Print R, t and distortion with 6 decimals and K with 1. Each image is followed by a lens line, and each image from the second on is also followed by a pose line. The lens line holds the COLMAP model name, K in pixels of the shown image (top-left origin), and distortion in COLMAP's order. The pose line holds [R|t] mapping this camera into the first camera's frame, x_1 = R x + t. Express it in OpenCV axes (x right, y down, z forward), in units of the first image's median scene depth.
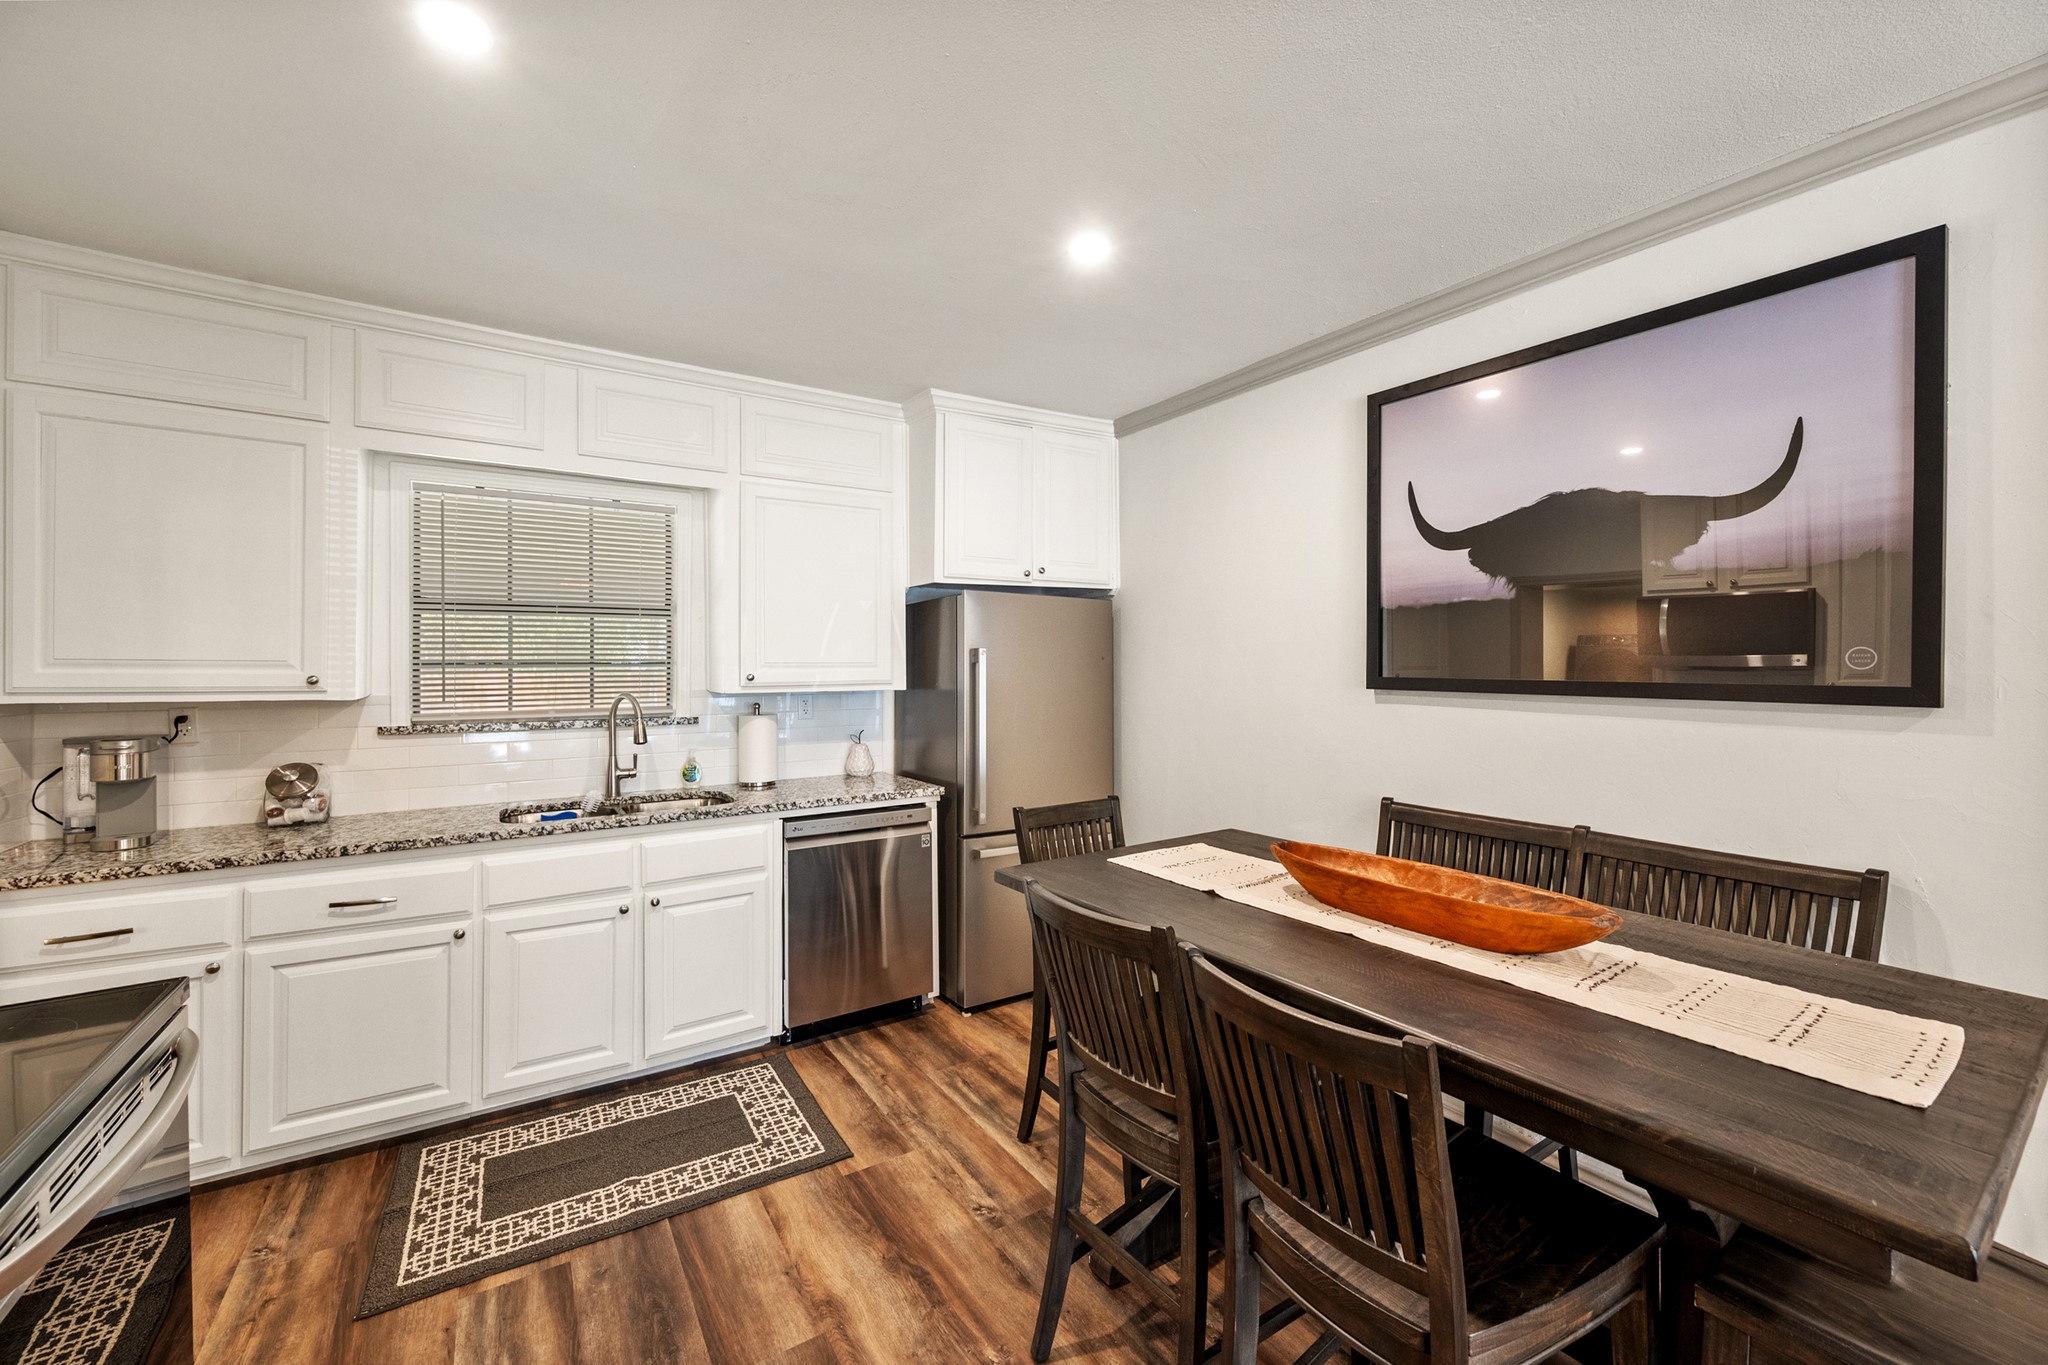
lens RADIAL K [[813.0, 0, 1039.2], [0, 813.0, 670.4], [0, 0, 1]] dist [0.000507, -0.000141]
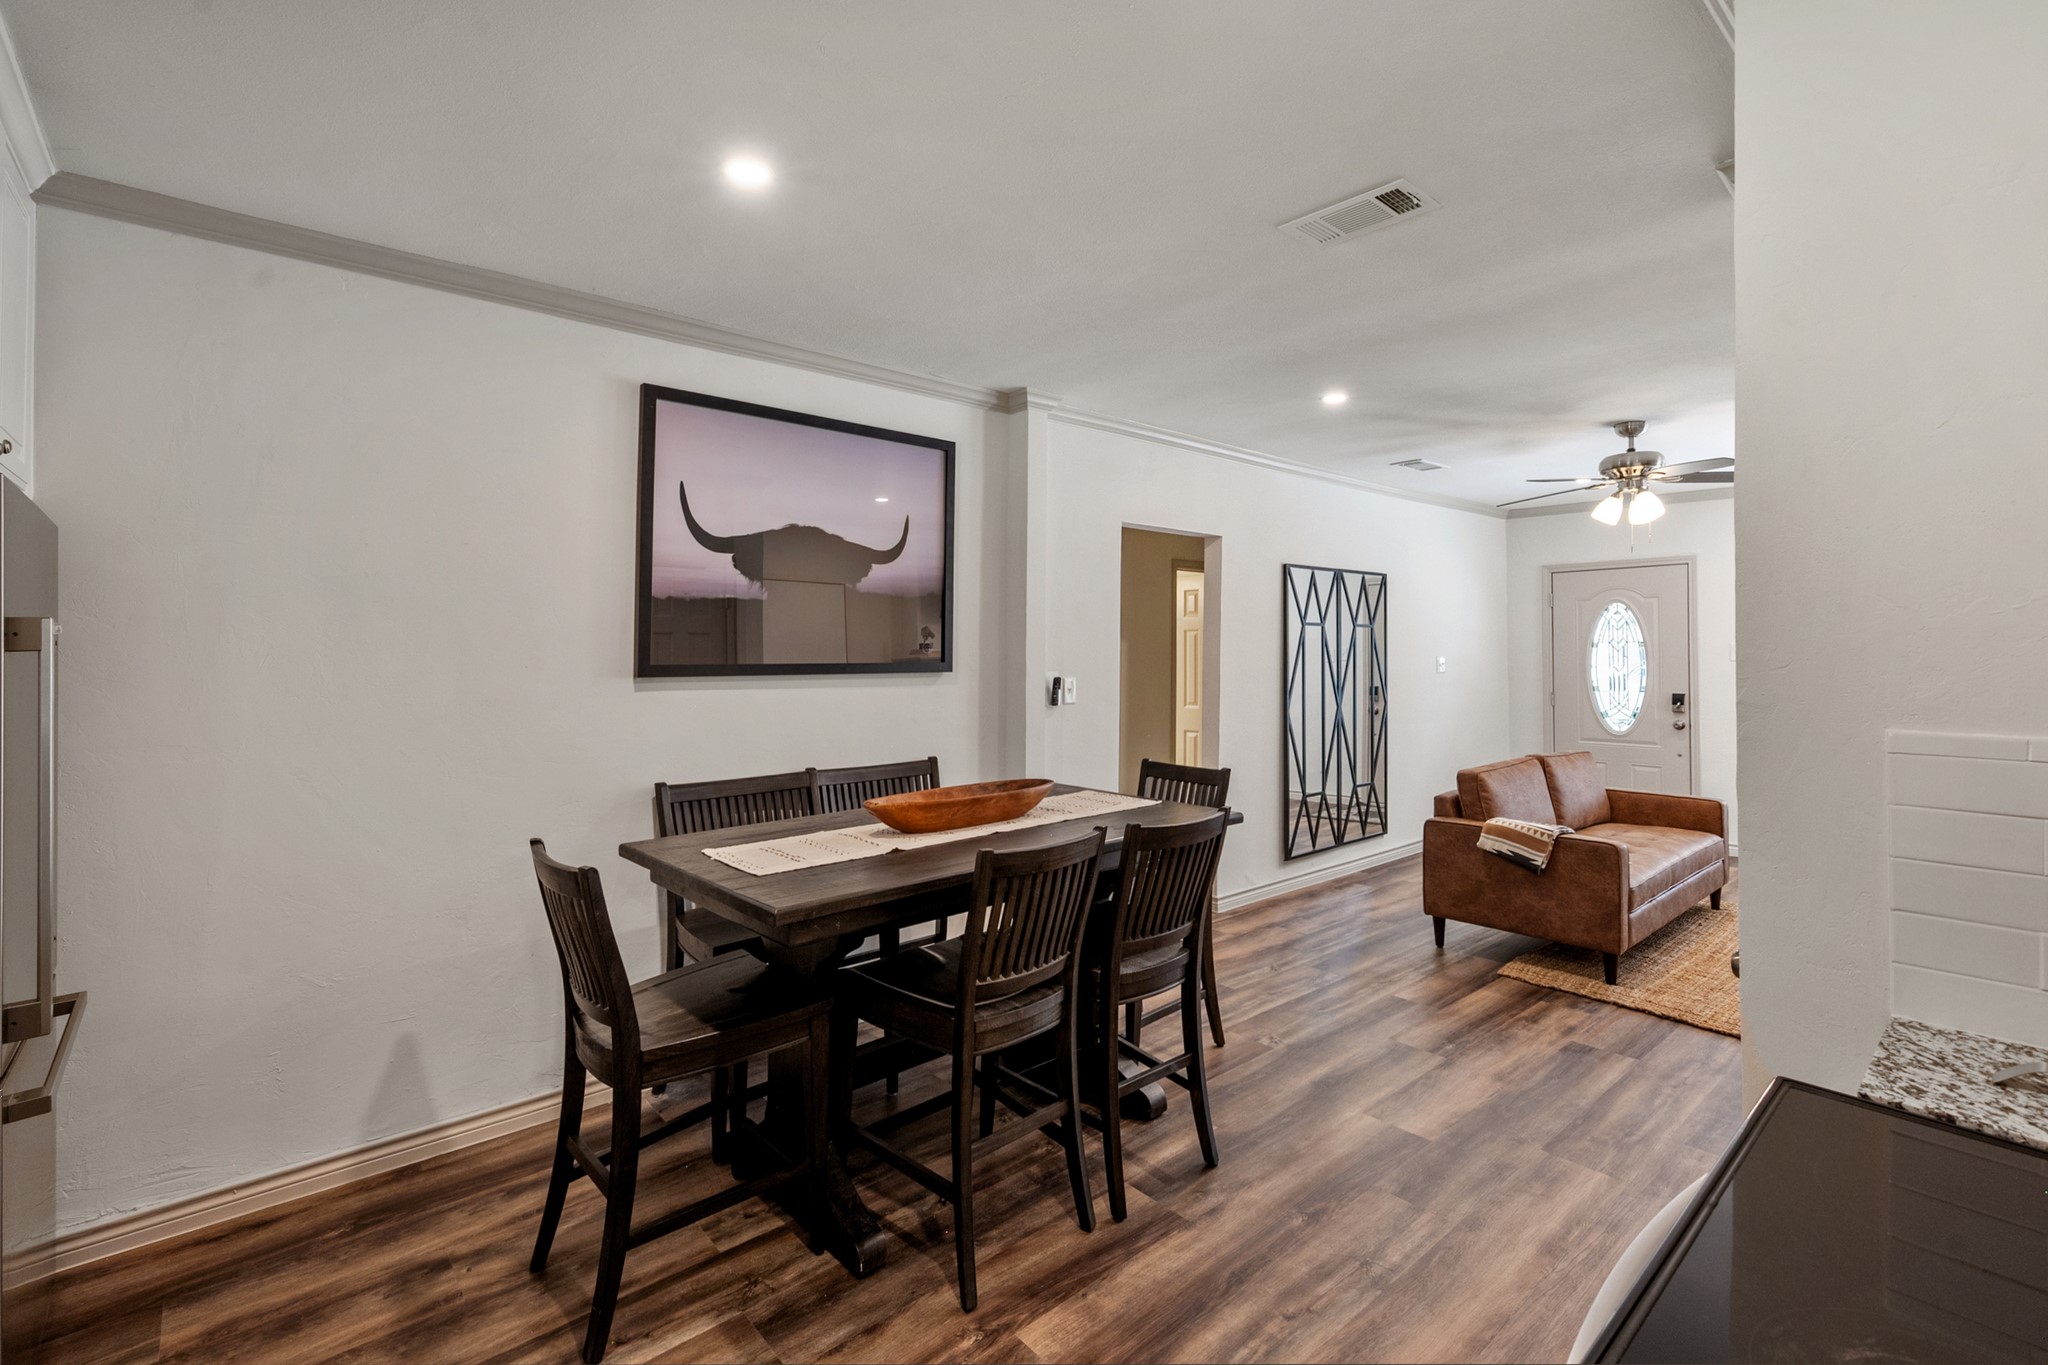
lens RADIAL K [[908.0, 0, 1022.7], [0, 908.0, 647.8], [0, 0, 1]] dist [0.004428, -0.000134]
pose [[-0.122587, -0.001553, 0.992457, -0.756120], [0.008662, 0.999959, 0.002634, -0.012362], [-0.992420, 0.008919, -0.122568, 0.680673]]
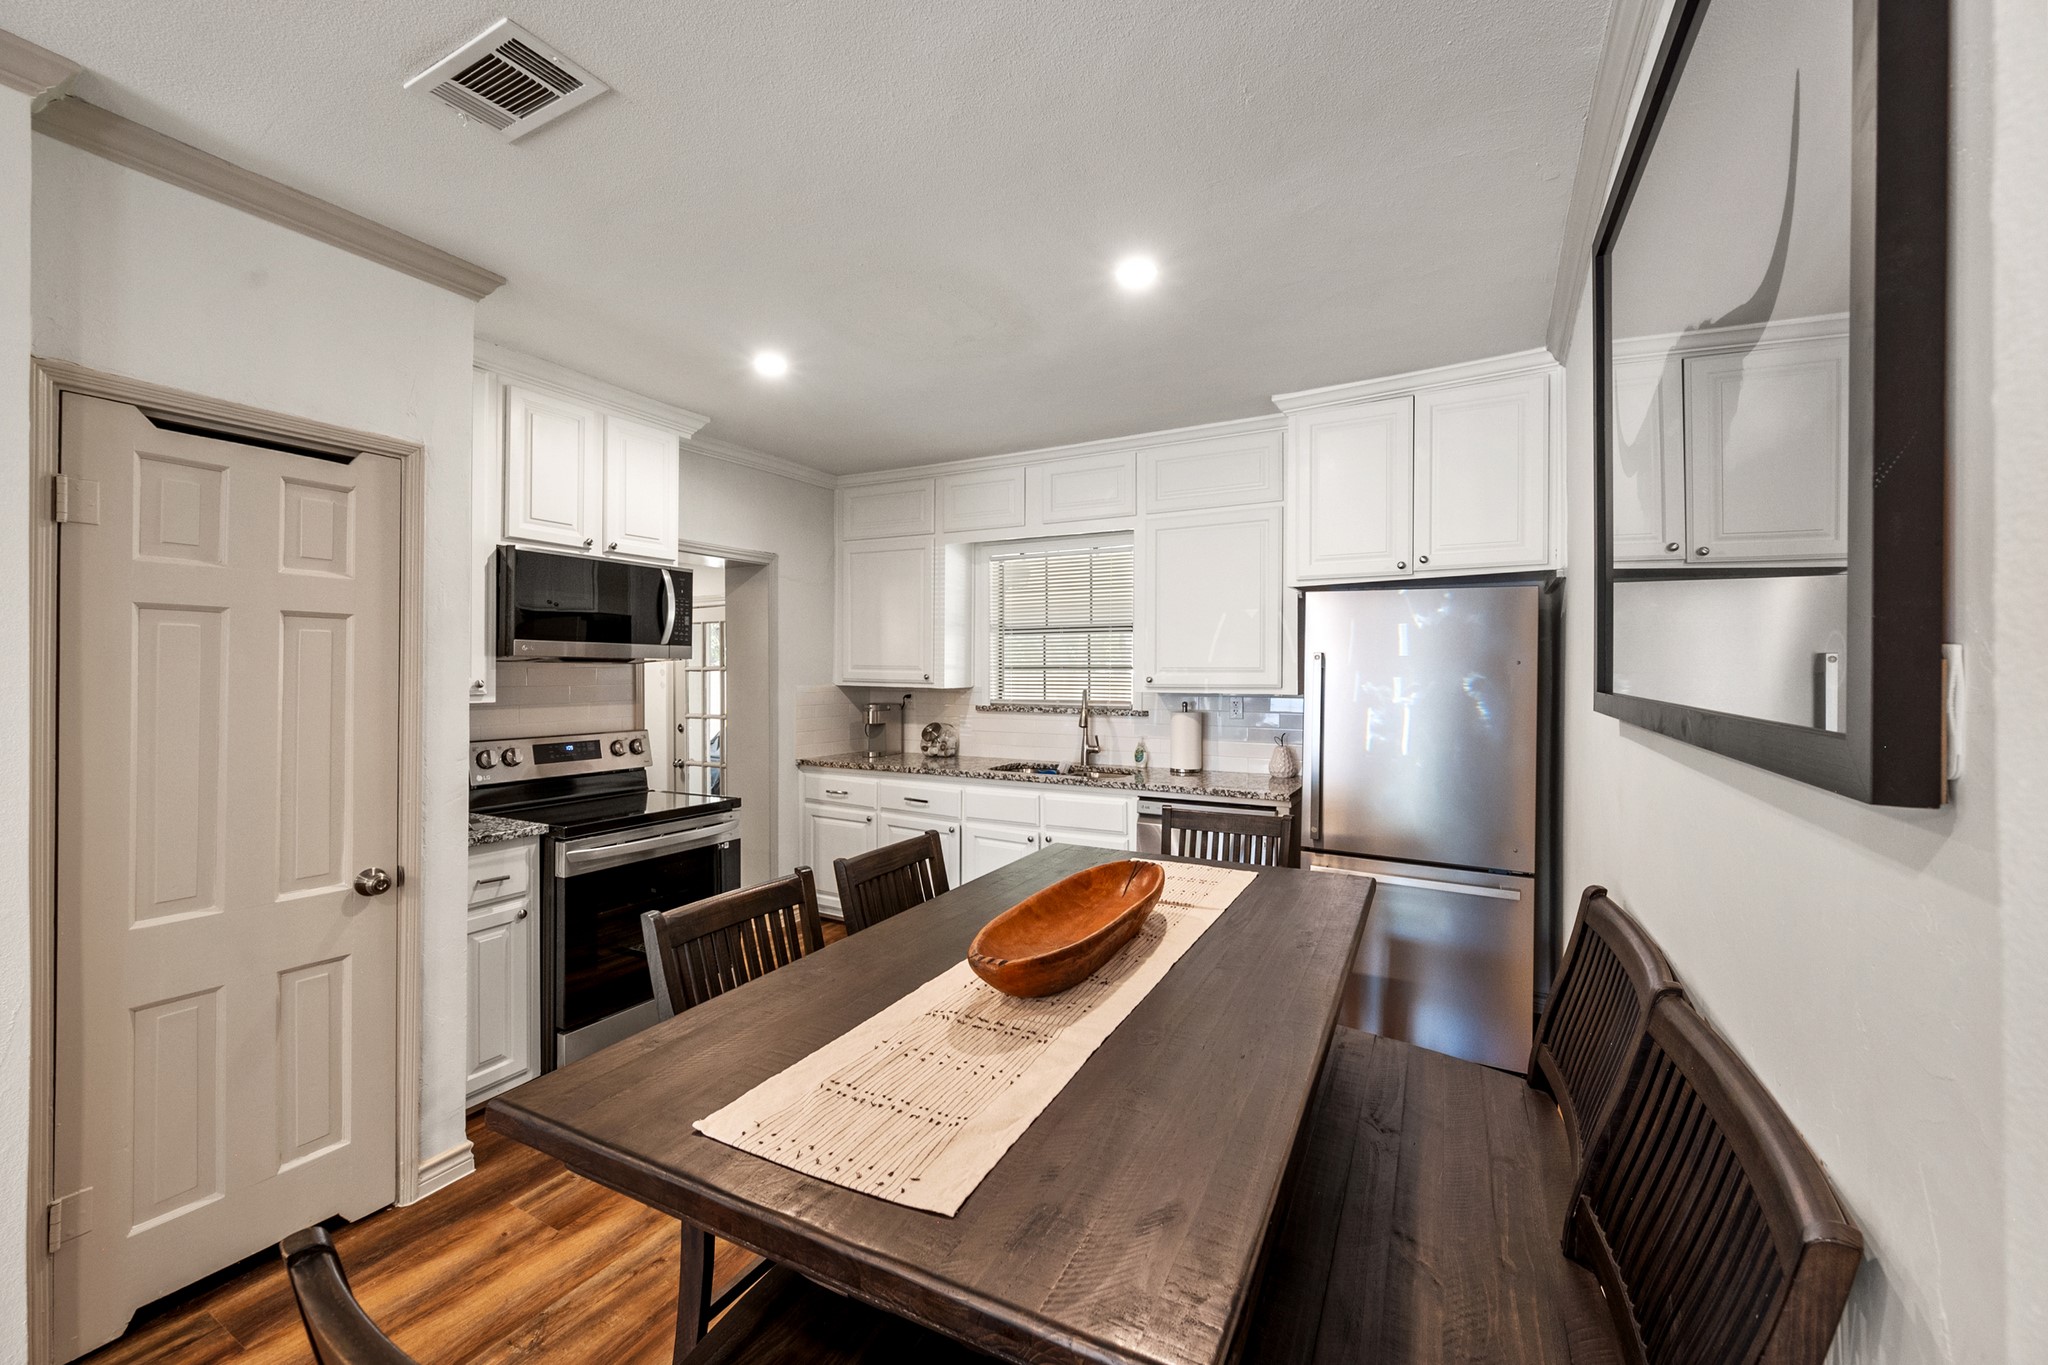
lens RADIAL K [[813.0, 0, 1017.0], [0, 813.0, 667.2], [0, 0, 1]] dist [0.000507, -0.000141]
pose [[0.460861, 0.001406, -0.887471, 0.765394], [-0.008542, 0.999959, -0.002852, -0.005608], [0.887431, 0.008895, 0.460855, 0.317958]]
